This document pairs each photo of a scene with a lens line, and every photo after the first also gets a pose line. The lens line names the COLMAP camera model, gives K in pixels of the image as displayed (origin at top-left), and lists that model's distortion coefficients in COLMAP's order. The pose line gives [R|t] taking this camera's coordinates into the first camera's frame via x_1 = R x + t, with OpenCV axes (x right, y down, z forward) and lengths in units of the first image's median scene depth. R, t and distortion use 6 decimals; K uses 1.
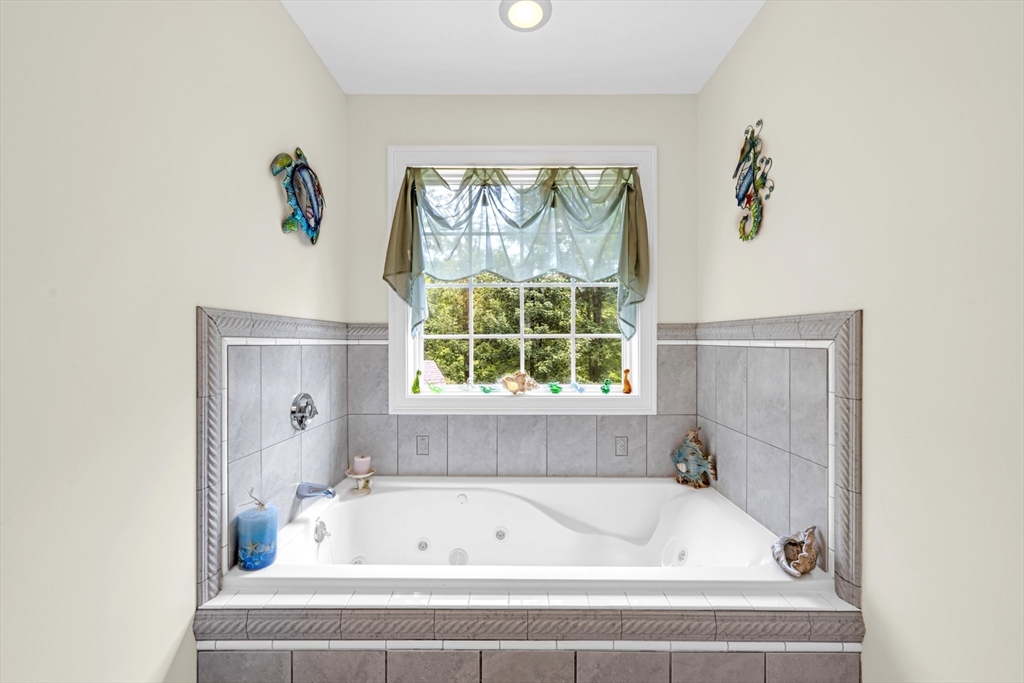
lens RADIAL K [[408.6, 0, 509.9], [0, 408.6, 341.5], [0, 0, 1]] dist [-0.001177, 0.000100]
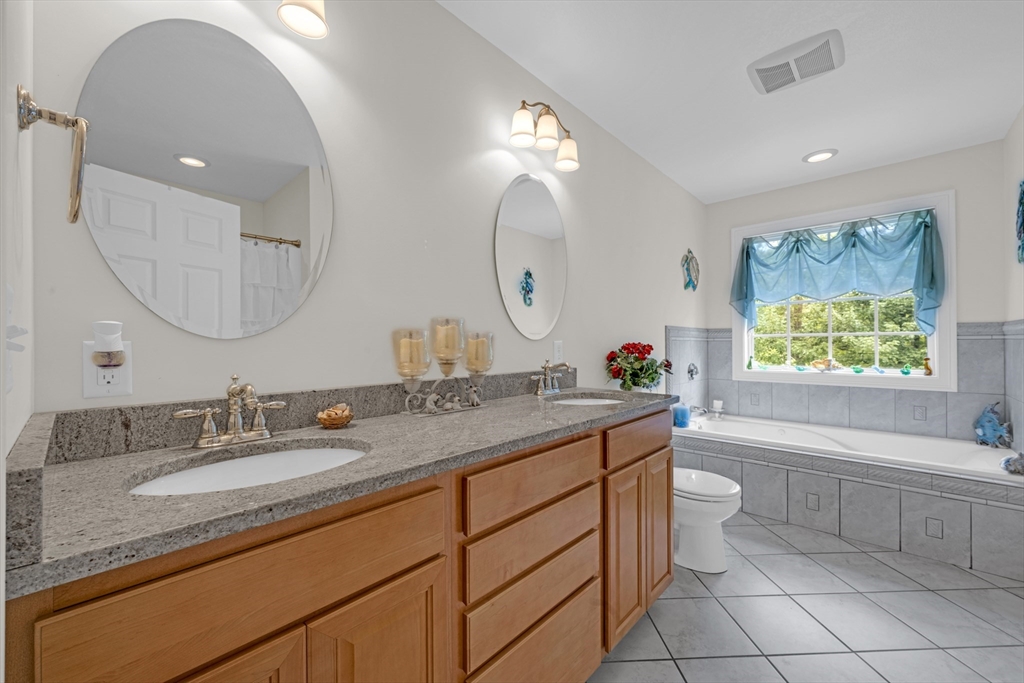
lens RADIAL K [[408.6, 0, 509.9], [0, 408.6, 341.5], [0, 0, 1]] dist [-0.001177, 0.000100]
pose [[0.747559, -0.005869, -0.664169, 0.155706], [0.003753, 0.999982, -0.004612, 0.016068], [0.664185, 0.000955, 0.747568, -0.948042]]
